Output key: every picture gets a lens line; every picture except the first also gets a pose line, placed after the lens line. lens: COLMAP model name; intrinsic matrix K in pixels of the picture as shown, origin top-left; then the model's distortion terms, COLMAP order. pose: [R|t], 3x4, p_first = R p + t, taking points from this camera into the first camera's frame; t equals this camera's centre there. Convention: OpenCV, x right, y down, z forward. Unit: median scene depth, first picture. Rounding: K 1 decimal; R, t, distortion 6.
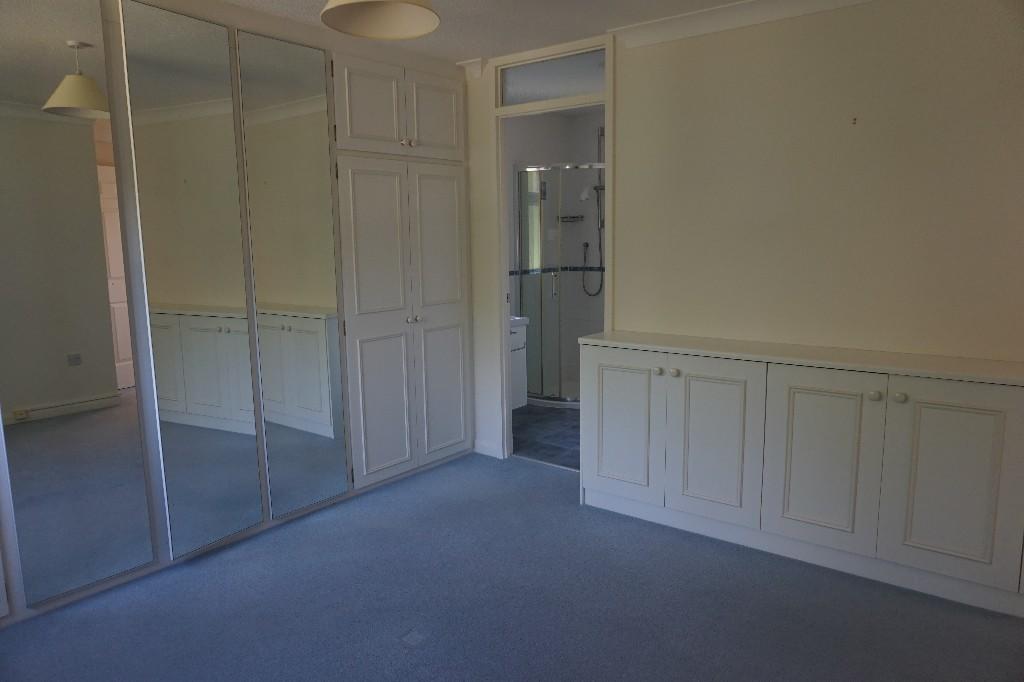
lens RADIAL K [[704.2, 0, 507.3], [0, 704.2, 340.9], [0, 0, 1]] dist [-0.008967, 0.003596]
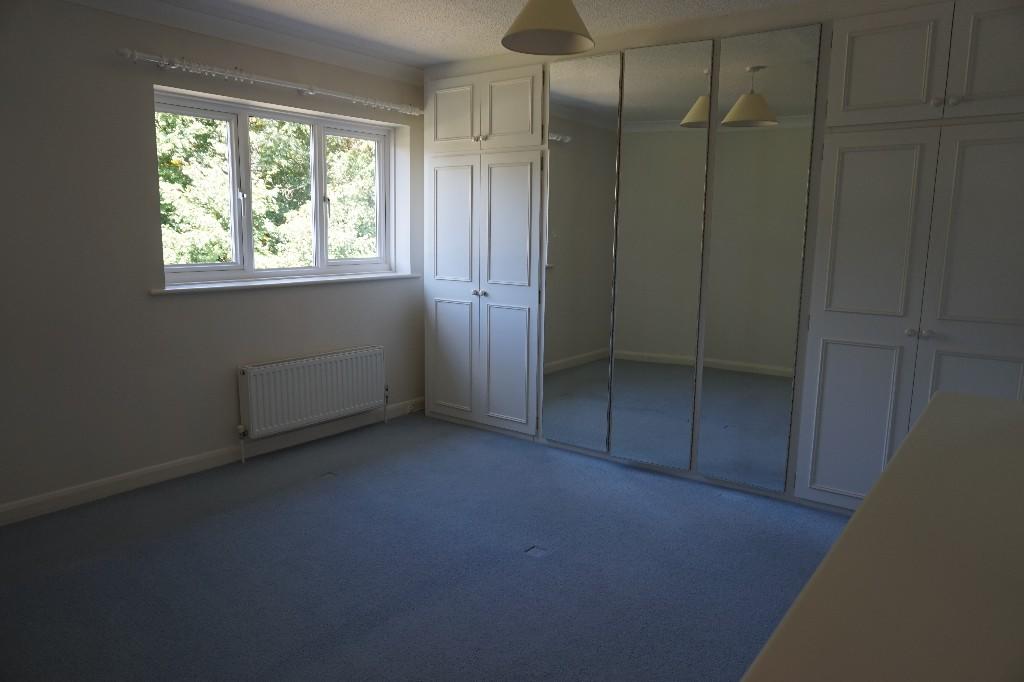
lens RADIAL K [[704.2, 0, 507.3], [0, 704.2, 340.9], [0, 0, 1]] dist [-0.008967, 0.003596]
pose [[0.023731, 0.188039, -0.981875, 0.694840], [-0.157561, 0.970580, 0.182068, -0.104519], [0.987224, 0.150384, 0.052661, 0.586548]]
